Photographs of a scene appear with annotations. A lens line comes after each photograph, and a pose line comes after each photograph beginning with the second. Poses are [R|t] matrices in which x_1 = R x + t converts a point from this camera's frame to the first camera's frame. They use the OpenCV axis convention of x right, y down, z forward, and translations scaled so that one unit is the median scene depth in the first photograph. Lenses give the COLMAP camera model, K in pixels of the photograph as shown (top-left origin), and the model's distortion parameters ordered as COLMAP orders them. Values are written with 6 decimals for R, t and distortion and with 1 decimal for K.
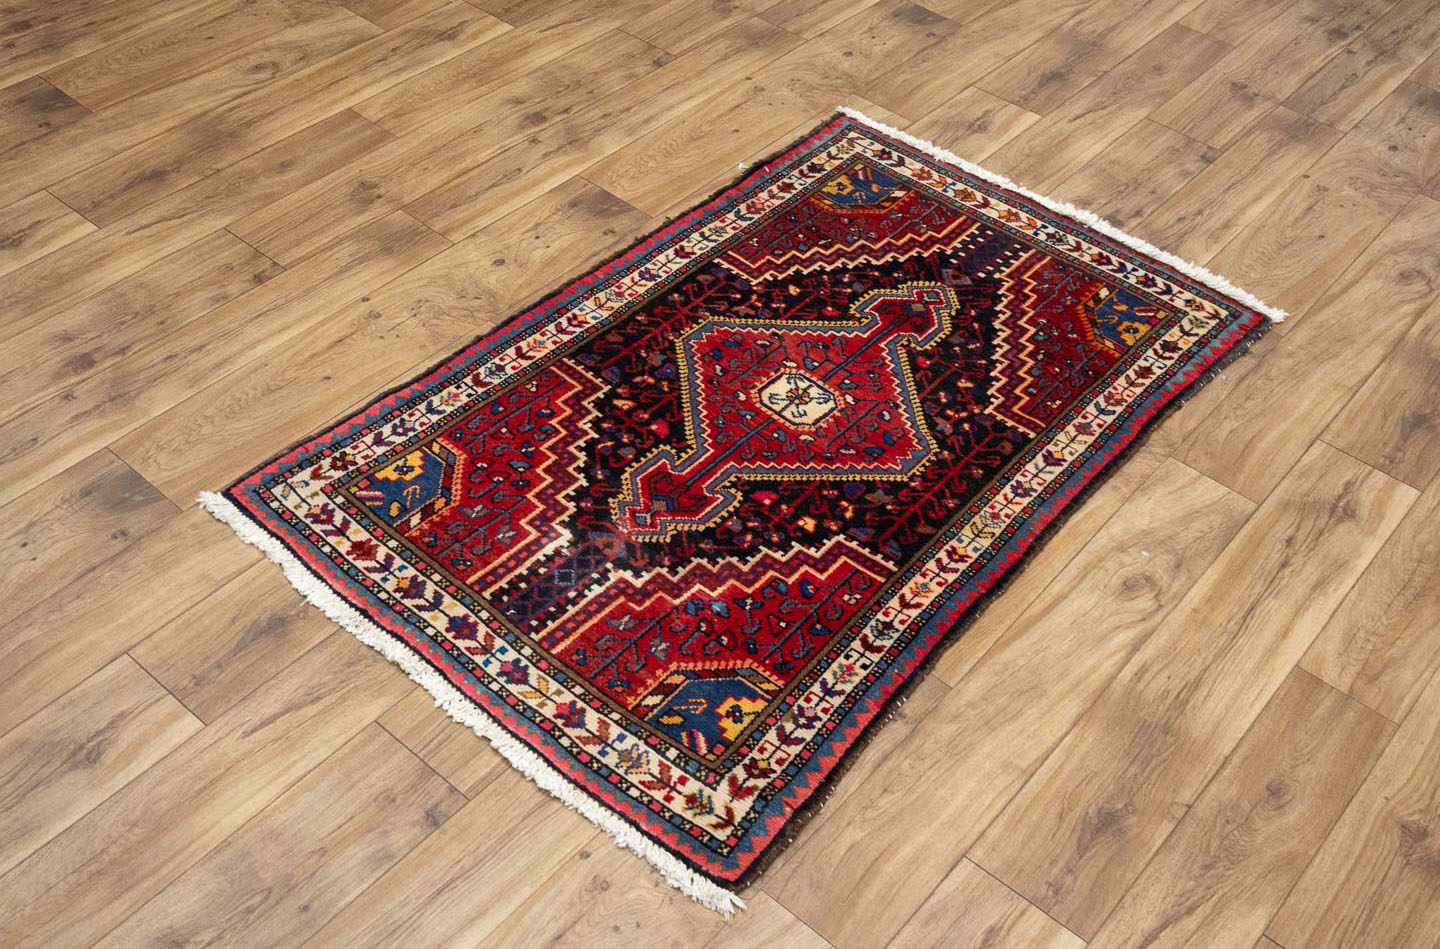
lens RADIAL K [[1532.3, 0, 723.8], [0, 1532.3, 445.5], [0, 0, 1]] dist [-0.009776, -0.002068]
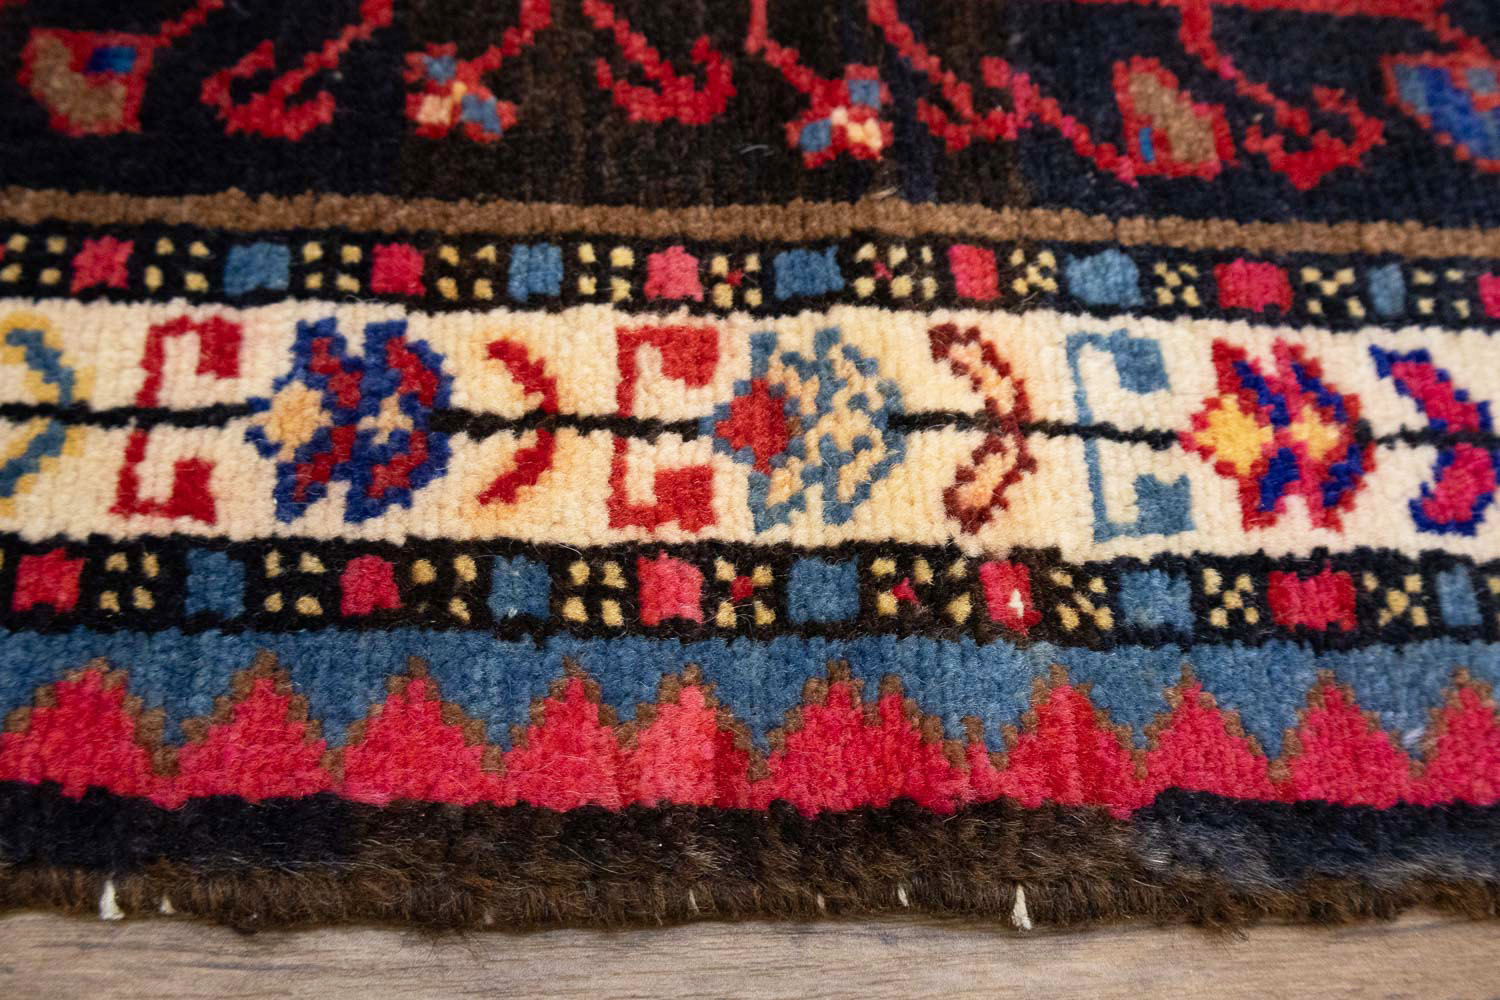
lens RADIAL K [[1586.2, 0, 746.2], [0, 1586.2, 448.5], [0, 0, 1]] dist [-0.013476, 0.008789]
pose [[-0.666411, -0.702535, 0.249682, -0.105896], [0.443682, -0.104538, 0.890066, -0.218994], [-0.599201, 0.703929, 0.381368, 1.047017]]
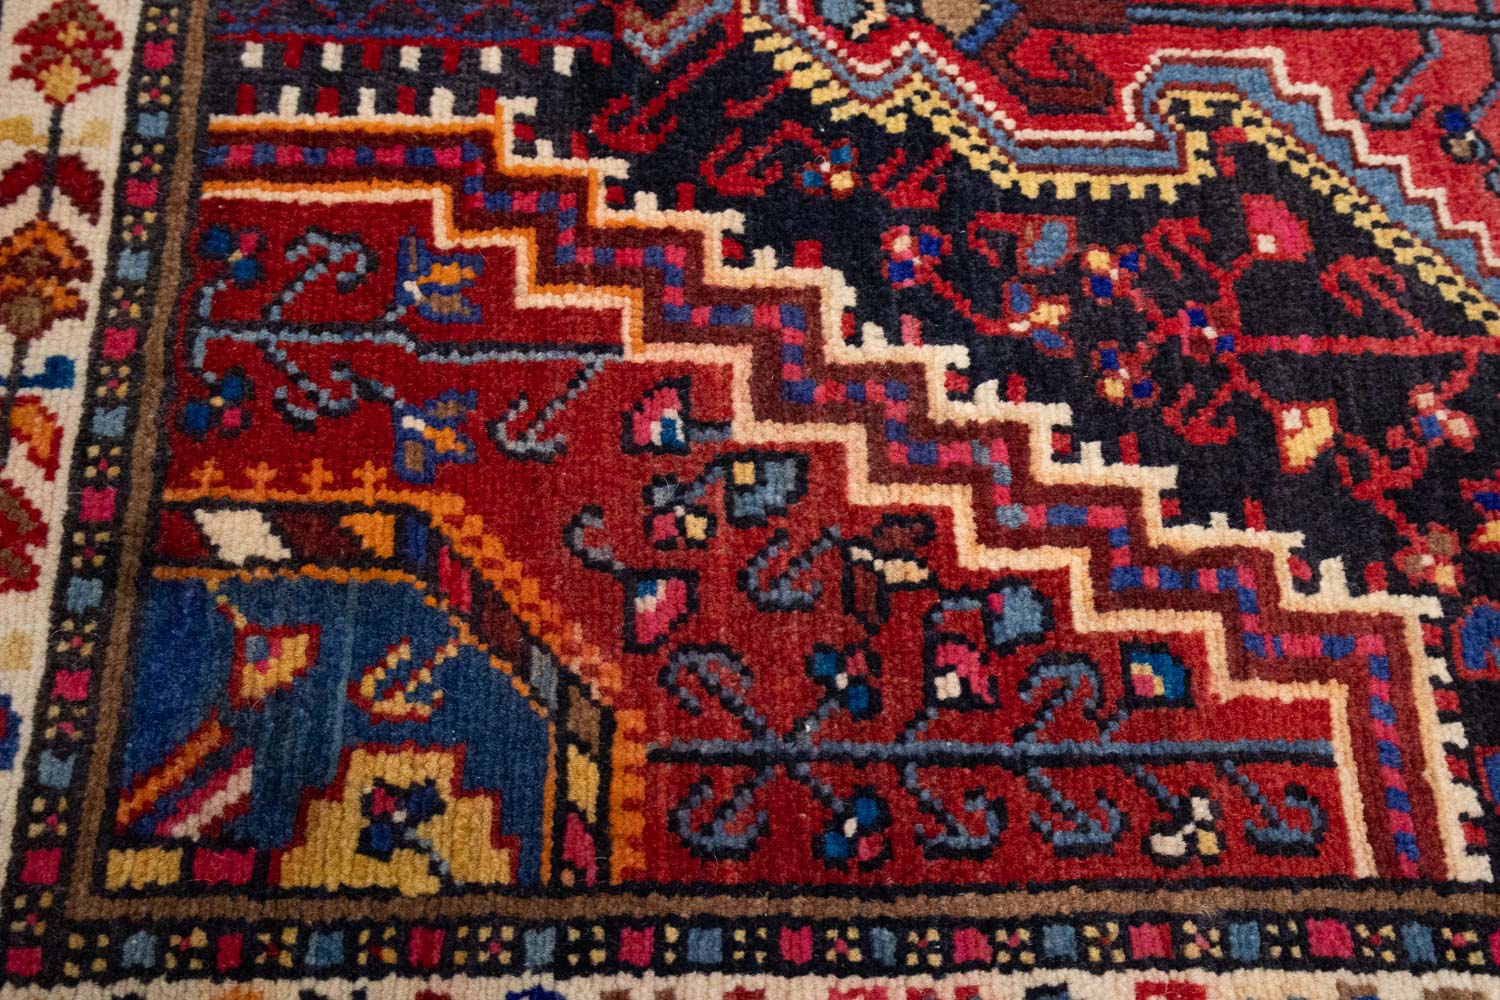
lens RADIAL K [[1659.6, 0, 743.9], [0, 1659.6, 446.4], [0, 0, 1]] dist [-0.004600, -0.014491]
pose [[-0.661643, -0.712793, 0.232714, 0.046931], [0.457445, -0.137806, 0.878495, -0.363415], [-0.594116, 0.687704, 0.417241, 1.052869]]
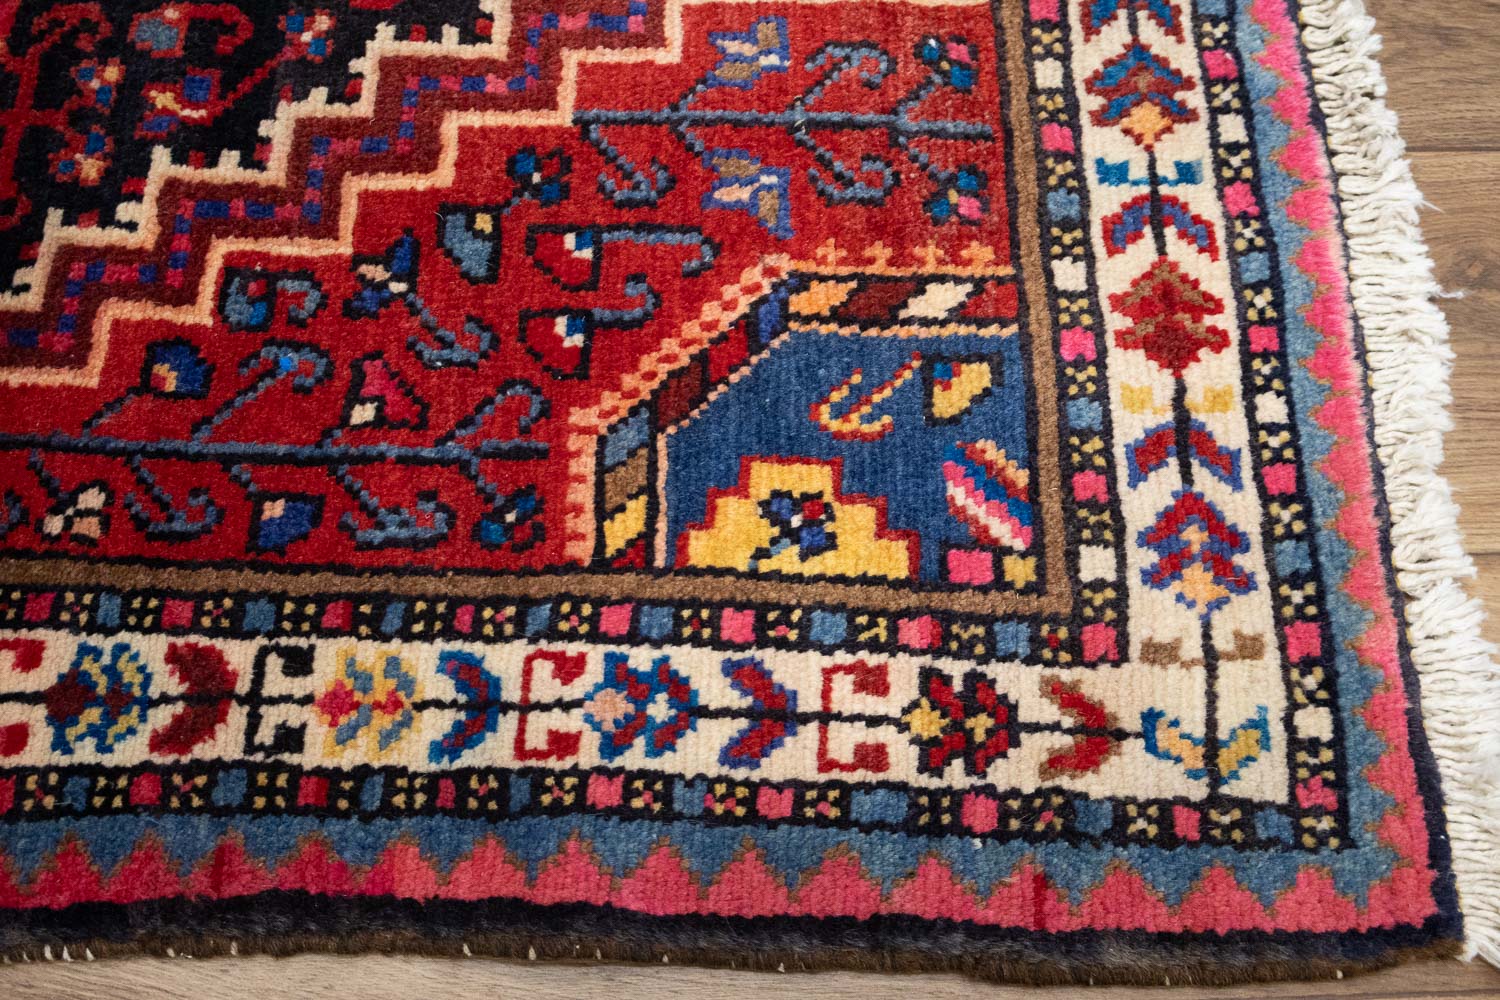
lens RADIAL K [[1659.6, 0, 743.9], [0, 1659.6, 446.4], [0, 0, 1]] dist [-0.004600, -0.014491]
pose [[-0.667507, -0.708365, 0.229466, -0.244260], [0.474655, -0.167359, 0.864114, -0.206050], [-0.573705, 0.685719, 0.447942, 0.842037]]
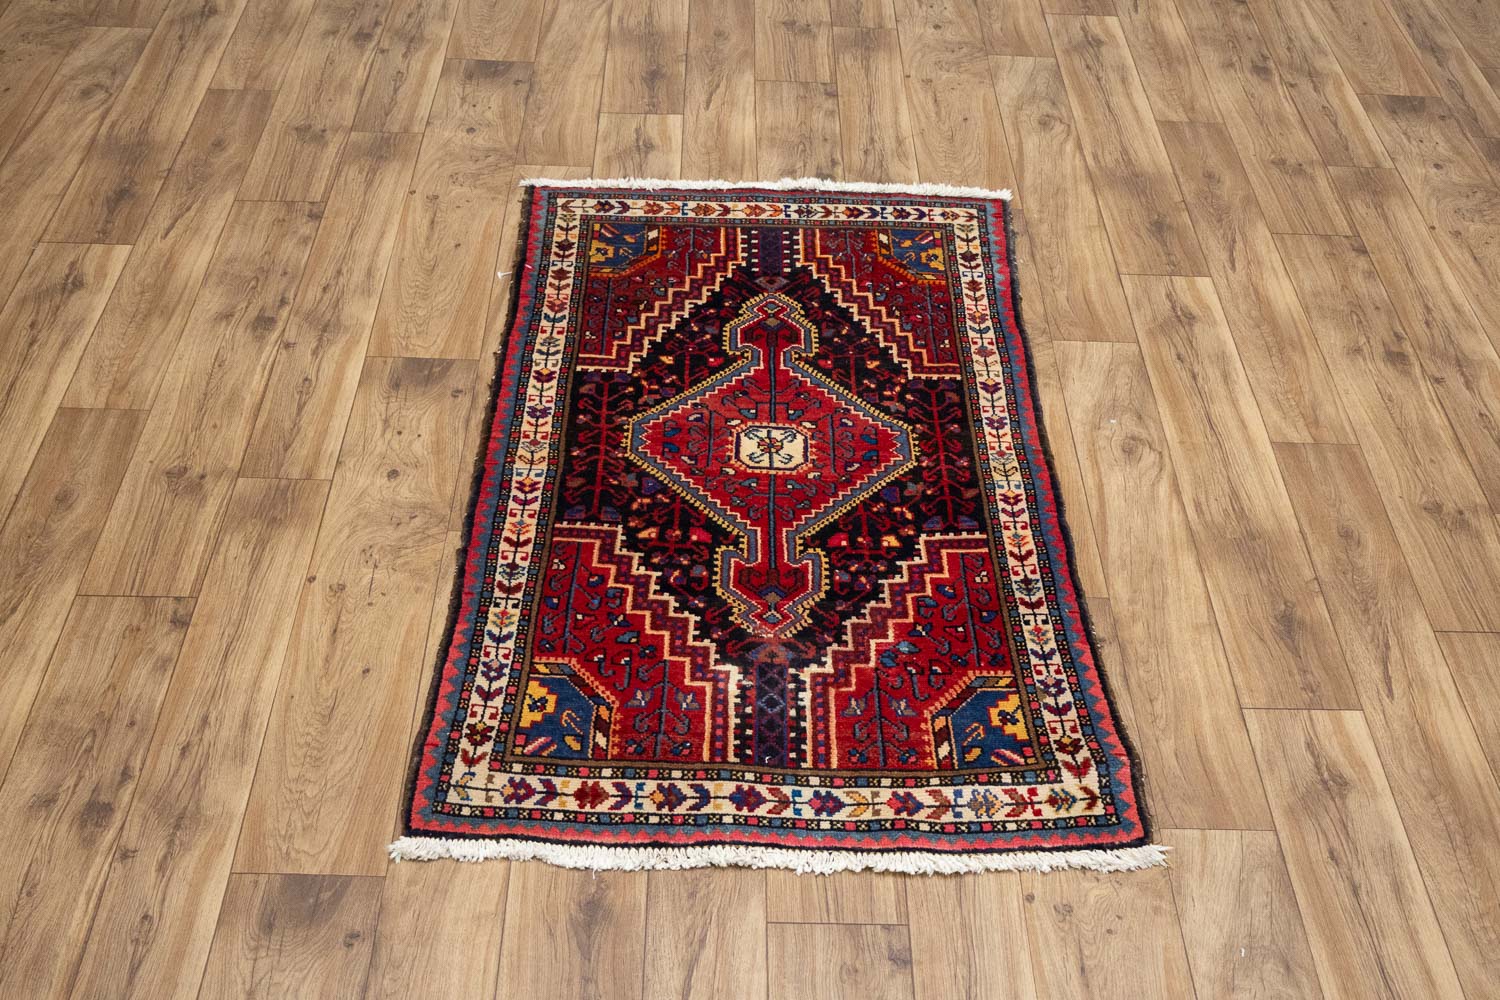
lens RADIAL K [[1530.9, 0, 731.1], [0, 1530.9, 502.6], [0, 0, 1]] dist [-0.013508, -0.002350]
pose [[0.761905, -0.477324, 0.437793, -0.448030], [0.451359, 0.876066, 0.169657, -0.188306], [-0.464517, 0.068340, 0.882923, 0.112962]]
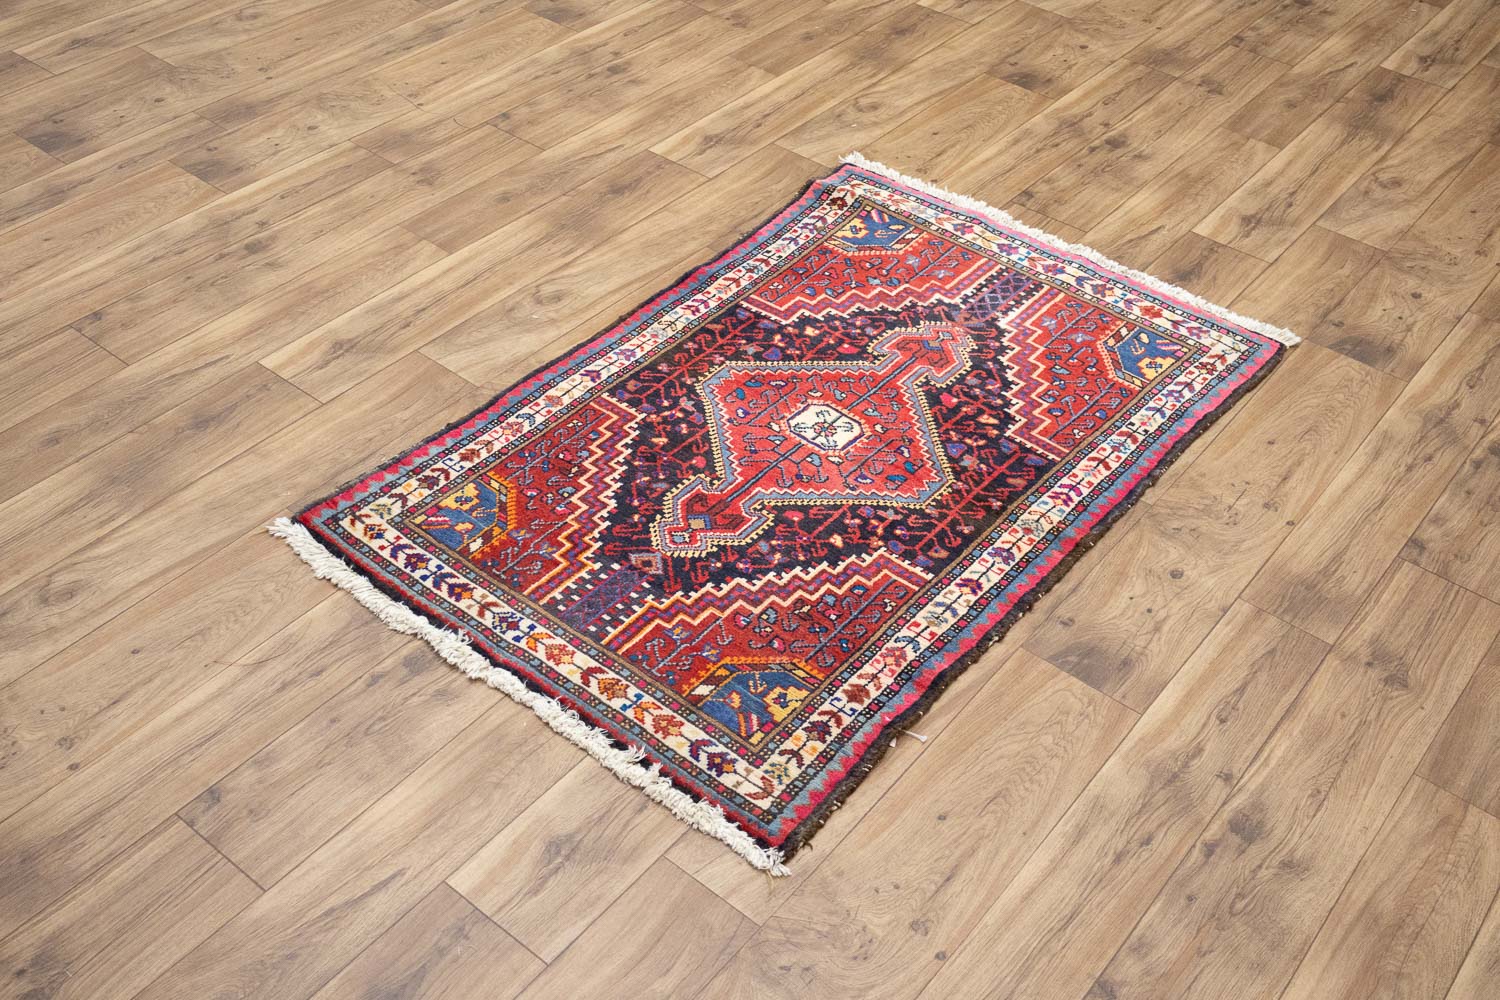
lens RADIAL K [[1586.2, 0, 746.2], [0, 1586.2, 448.5], [0, 0, 1]] dist [-0.013476, 0.008789]
pose [[-0.995472, -0.046682, -0.082807, 0.194060], [-0.087289, 0.103983, 0.990741, -1.112291], [-0.037639, 0.993483, -0.107587, 1.156577]]
